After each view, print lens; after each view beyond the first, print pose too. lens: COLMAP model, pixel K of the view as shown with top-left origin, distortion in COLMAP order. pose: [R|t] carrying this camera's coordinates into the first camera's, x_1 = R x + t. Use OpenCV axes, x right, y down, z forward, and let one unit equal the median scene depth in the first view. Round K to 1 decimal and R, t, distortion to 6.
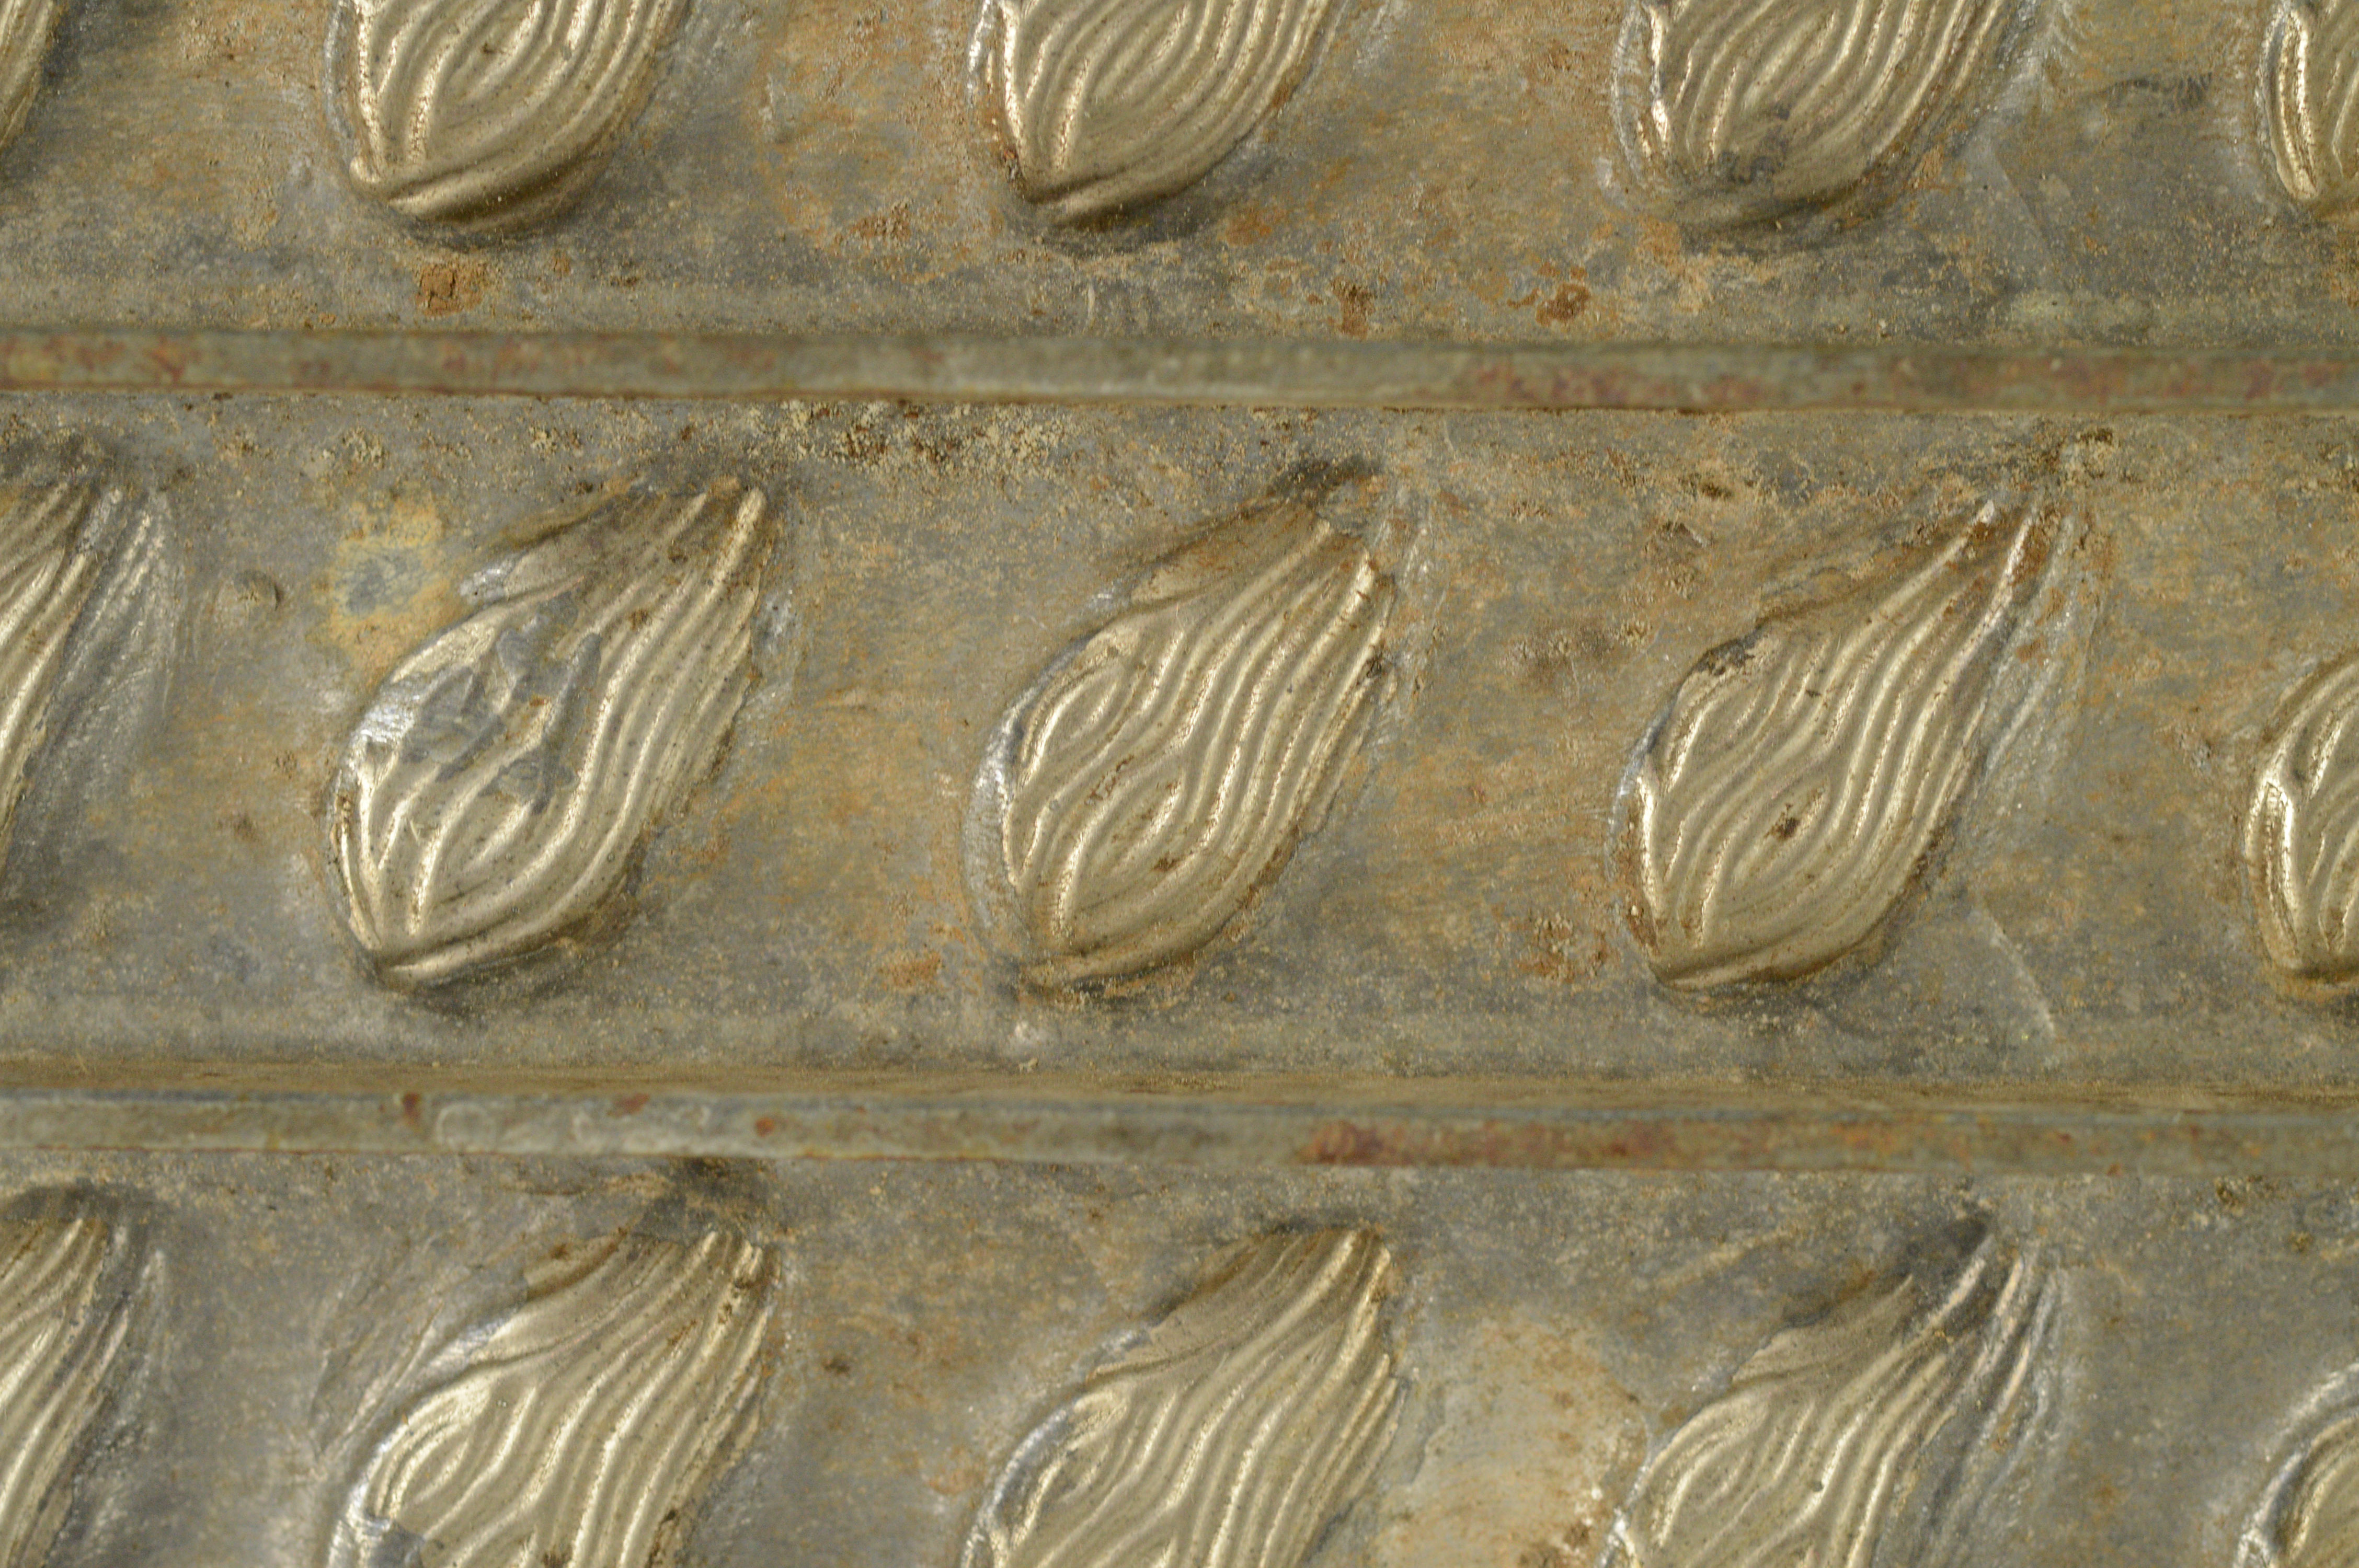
lens RADIAL K [[6137.4, 0, 1178.3], [0, 6137.4, 785.2], [0, 0, 1]] dist [-0.023969, 0.000000]
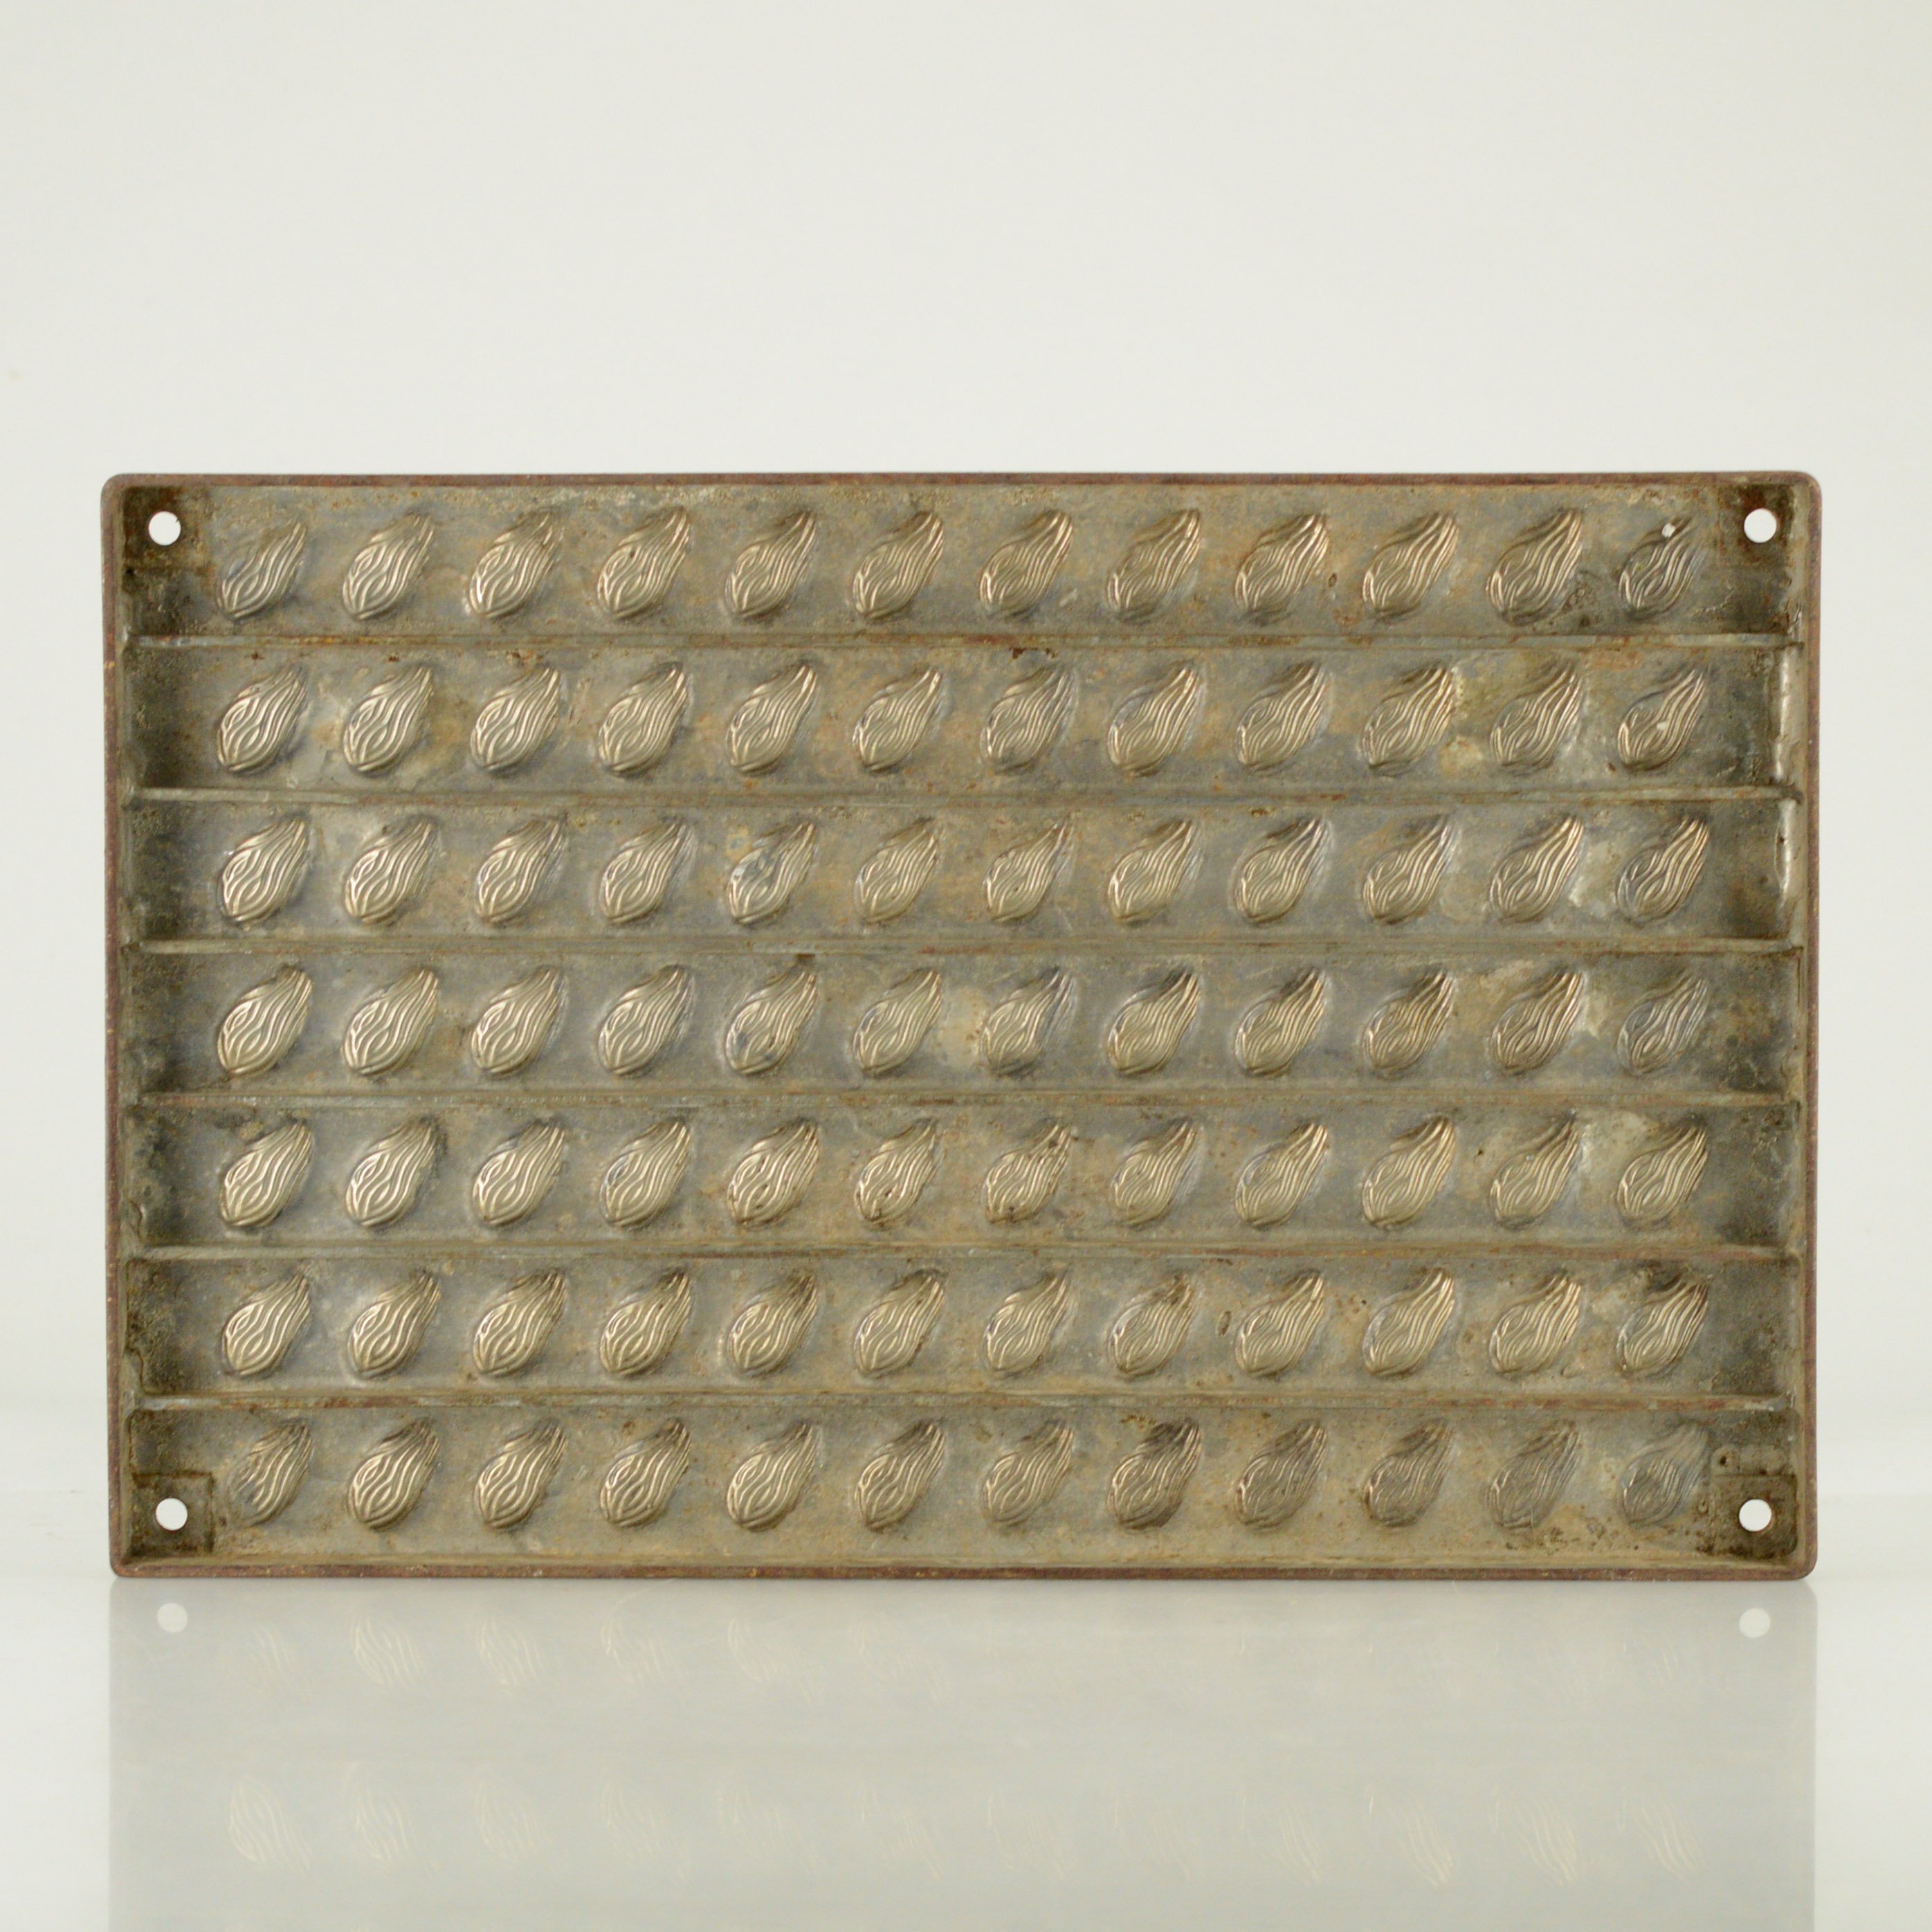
lens RADIAL K [[8451.9, 0, 966.3], [0, 8451.9, 965.0], [0, 0, 1]] dist [0.087687, 0.000000]
pose [[0.999890, -0.010164, -0.010819, 0.132076], [0.010118, 0.999940, -0.004286, 0.098281], [0.010862, 0.004176, 0.999932, -5.929081]]
